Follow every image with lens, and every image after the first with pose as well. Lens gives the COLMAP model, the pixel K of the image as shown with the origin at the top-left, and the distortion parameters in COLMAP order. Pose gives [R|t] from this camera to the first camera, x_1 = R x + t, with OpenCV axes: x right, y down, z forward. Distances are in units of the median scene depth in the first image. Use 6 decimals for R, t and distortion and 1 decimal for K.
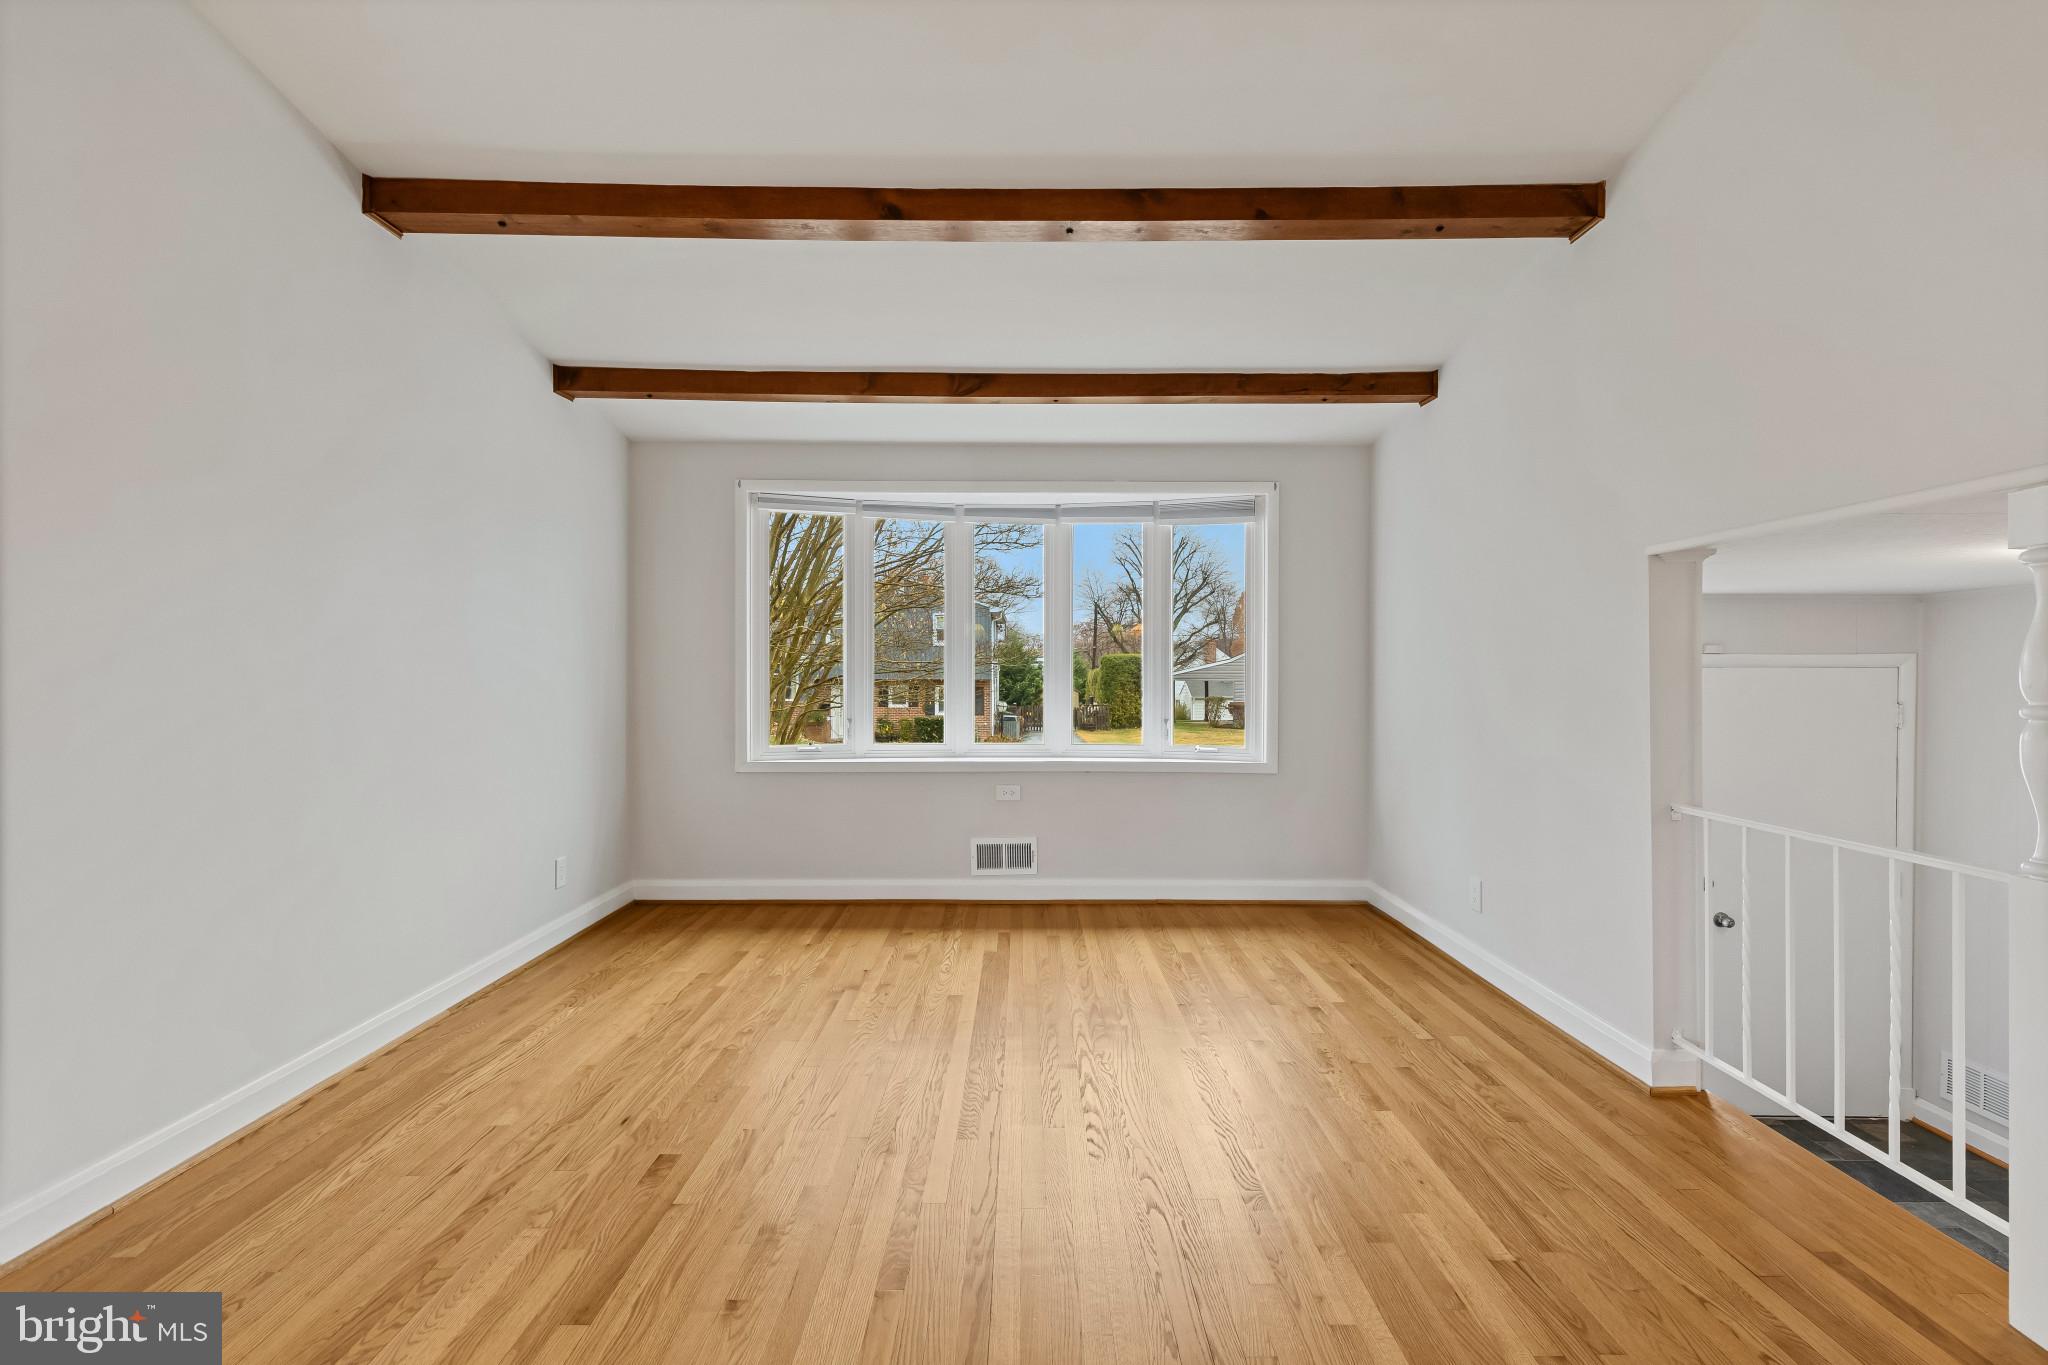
lens RADIAL K [[915.1, 0, 1025.2], [0, 915.1, 674.4], [0, 0, 1]] dist [0.001384, -0.000271]
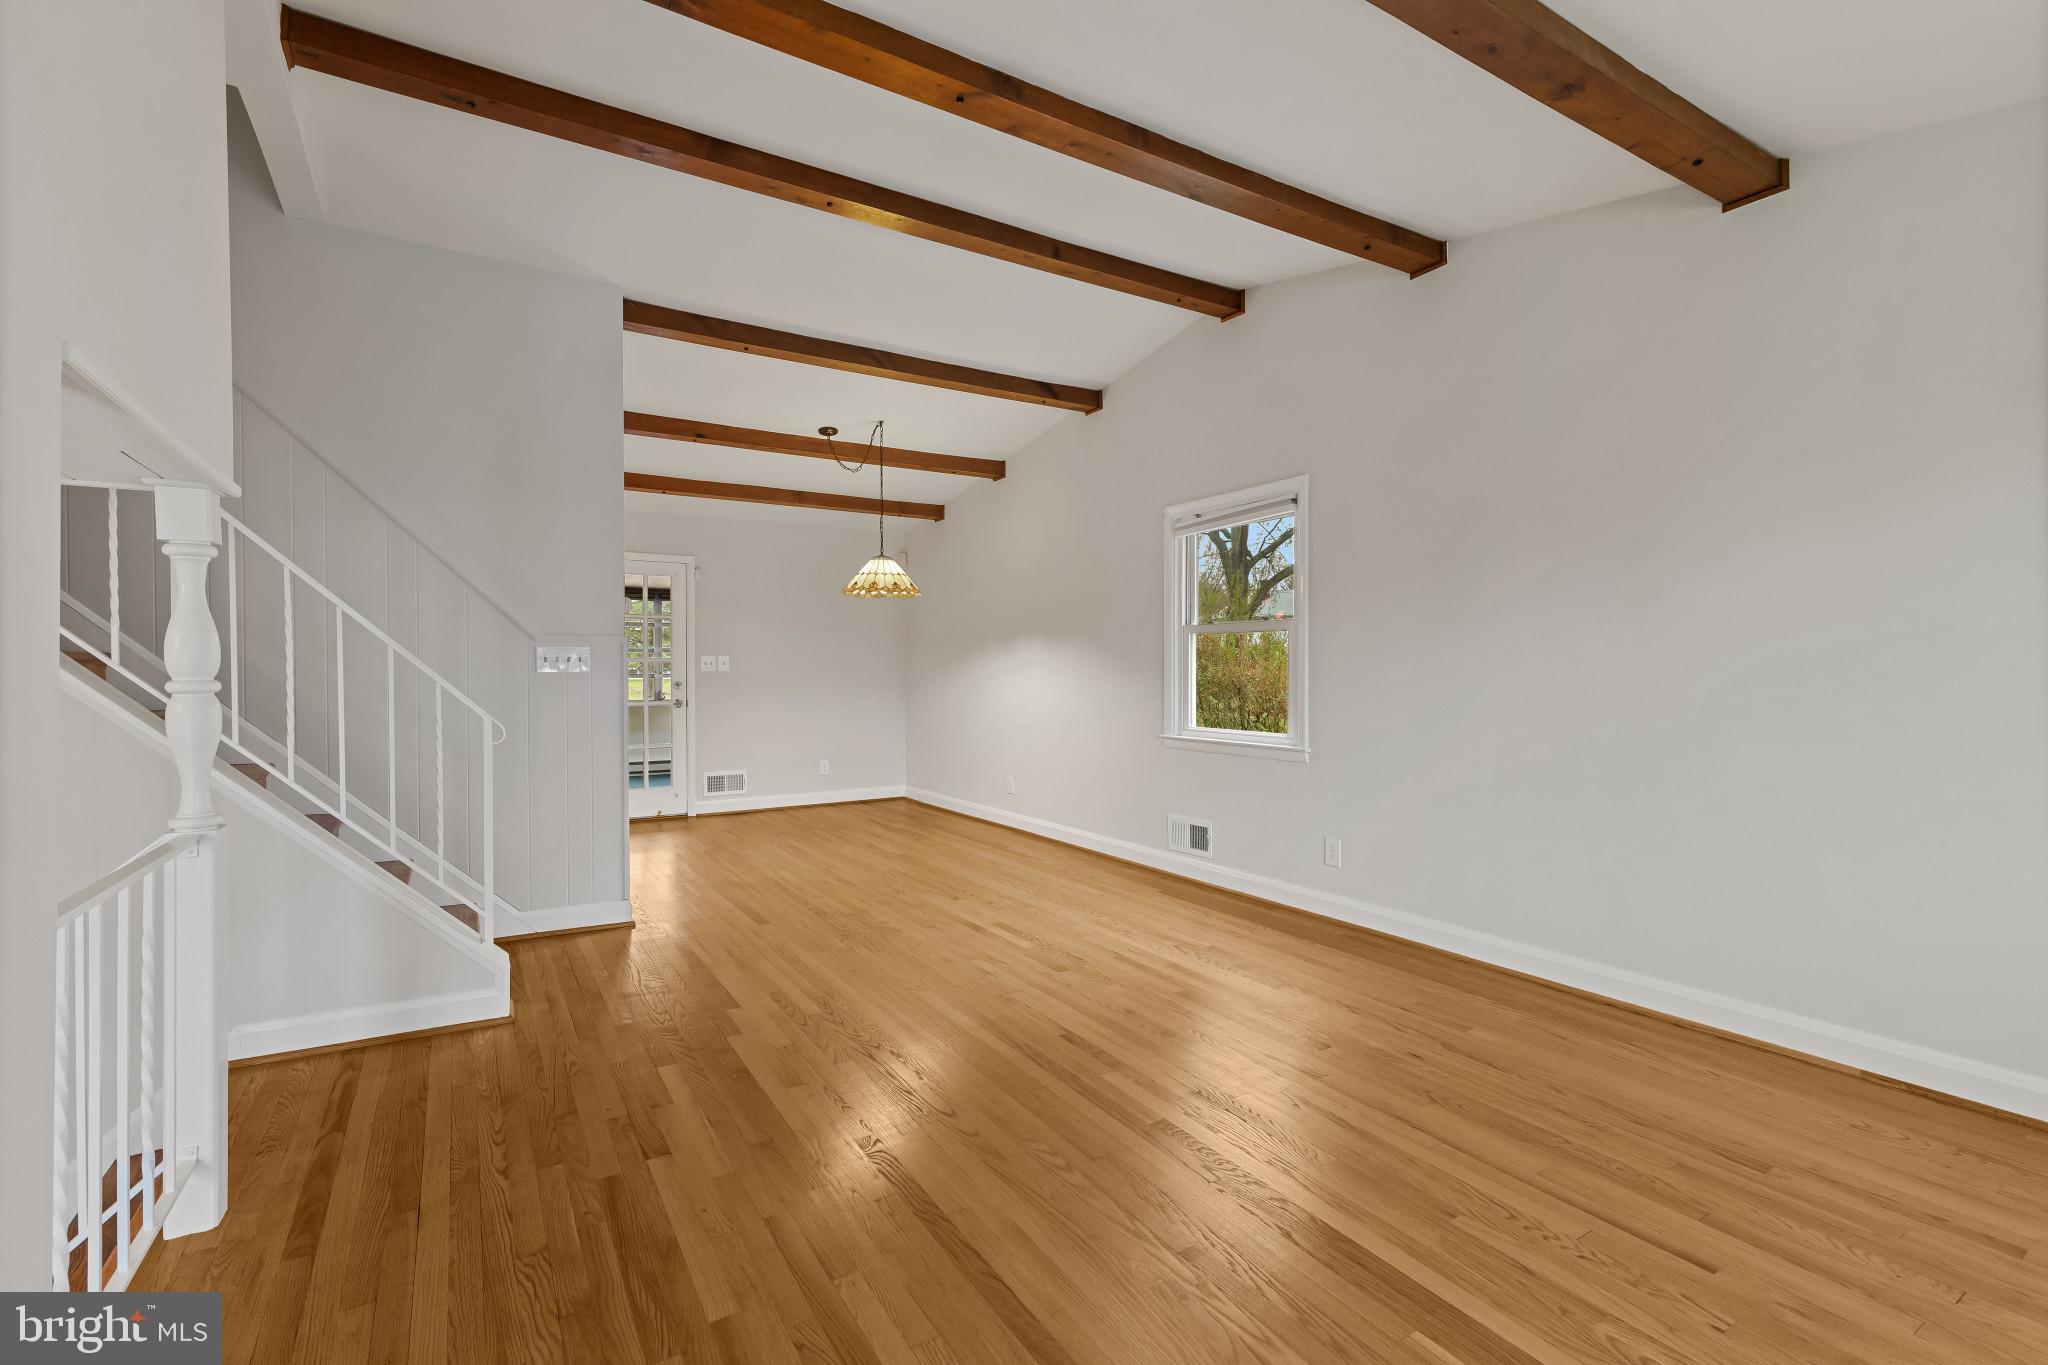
lens RADIAL K [[915.1, 0, 1025.4], [0, 915.1, 675.1], [0, 0, 1]] dist [0.001384, -0.000271]
pose [[-0.850919, 0.003525, -0.525285, 0.602863], [-0.000494, 0.999972, 0.007511, 0.013018], [0.525297, 0.006650, -0.850893, 1.833391]]
